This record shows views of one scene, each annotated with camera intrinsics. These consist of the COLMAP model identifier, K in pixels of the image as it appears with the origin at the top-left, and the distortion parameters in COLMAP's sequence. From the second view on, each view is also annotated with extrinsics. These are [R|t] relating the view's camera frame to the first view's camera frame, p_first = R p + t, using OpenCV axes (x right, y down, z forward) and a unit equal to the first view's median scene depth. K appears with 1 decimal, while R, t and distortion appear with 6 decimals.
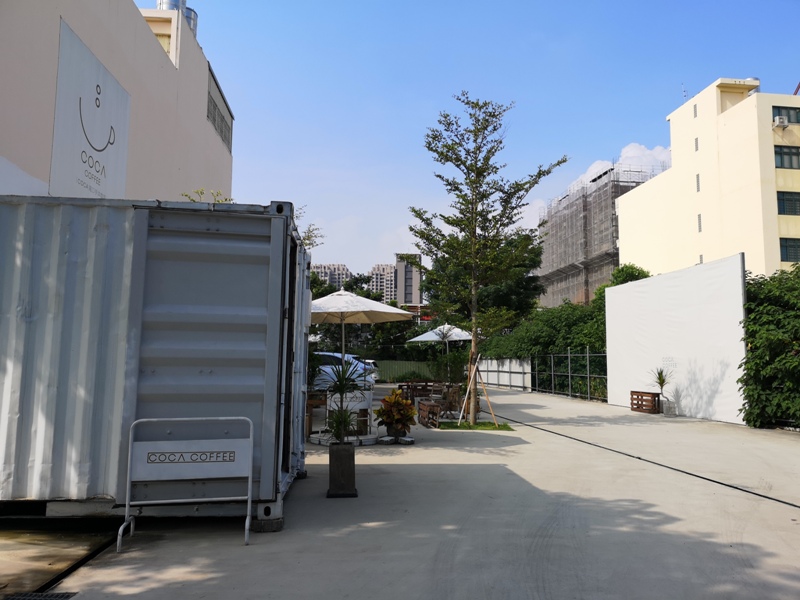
lens RADIAL K [[601.4, 0, 400.0], [0, 601.4, 300.0], [0, 0, 1]] dist [0.065279, -0.055600]
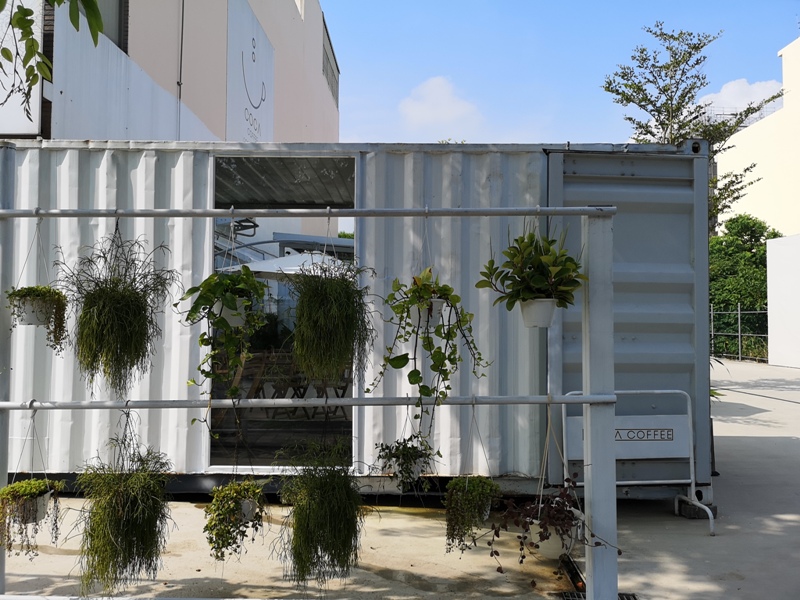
lens RADIAL K [[601.4, 0, 400.0], [0, 601.4, 300.0], [0, 0, 1]] dist [0.065279, -0.055600]
pose [[0.996112, -0.009284, -0.087609, -0.204674], [0.015349, 0.997512, 0.068808, -0.000849], [0.086752, -0.069885, 0.993776, 0.036891]]
